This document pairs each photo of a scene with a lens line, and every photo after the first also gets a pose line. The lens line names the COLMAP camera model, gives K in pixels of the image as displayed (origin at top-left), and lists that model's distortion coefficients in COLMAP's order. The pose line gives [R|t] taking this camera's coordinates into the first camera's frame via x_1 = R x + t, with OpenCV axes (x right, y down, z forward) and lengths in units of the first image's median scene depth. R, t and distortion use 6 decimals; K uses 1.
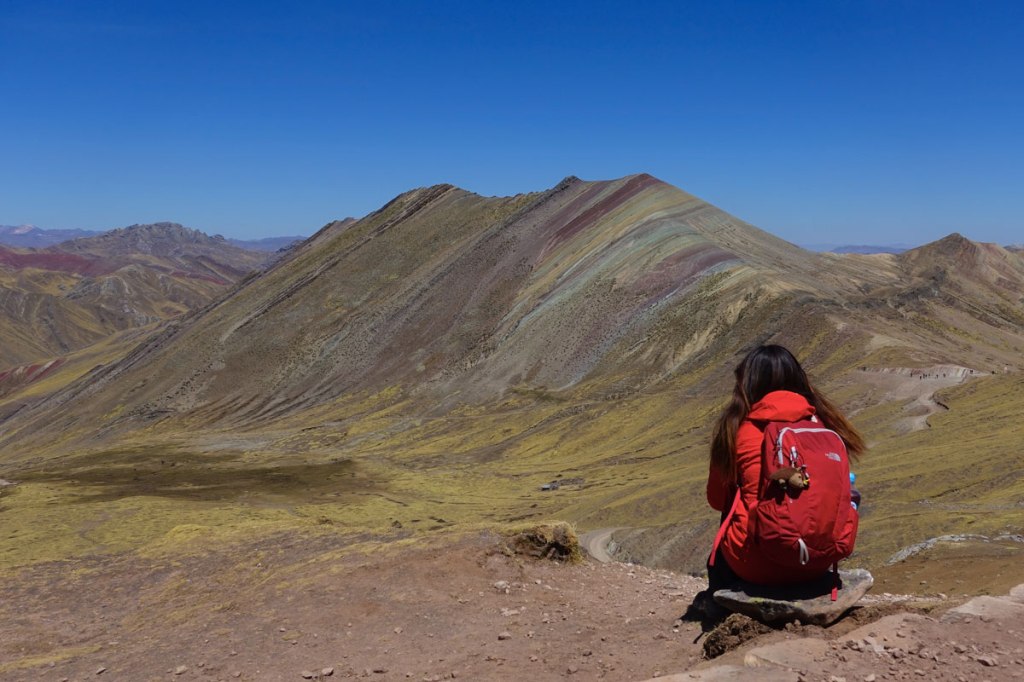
lens RADIAL K [[2010.2, 0, 512.9], [0, 2010.2, 339.2], [0, 0, 1]] dist [0.073680, 0.000000]
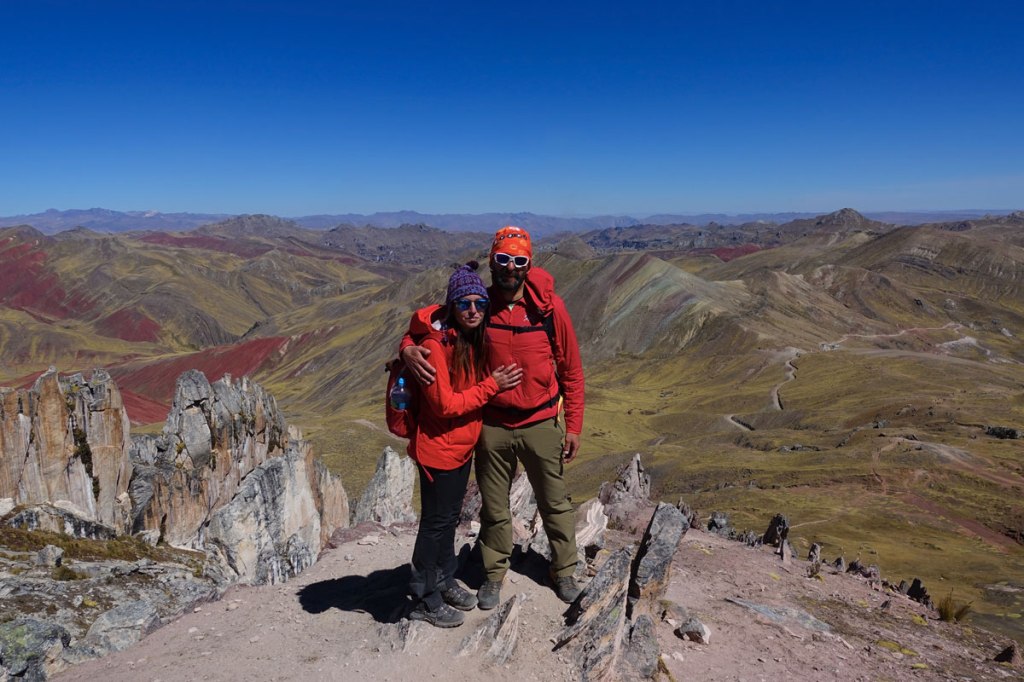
lens RADIAL K [[2010.2, 0, 511.6], [0, 2010.2, 341.8], [0, 0, 1]] dist [0.073680, 0.000000]
pose [[0.985825, -0.035241, 0.164037, -0.534363], [0.020510, 0.995672, 0.090643, -0.217328], [-0.166521, -0.085994, 0.982281, -1.457840]]
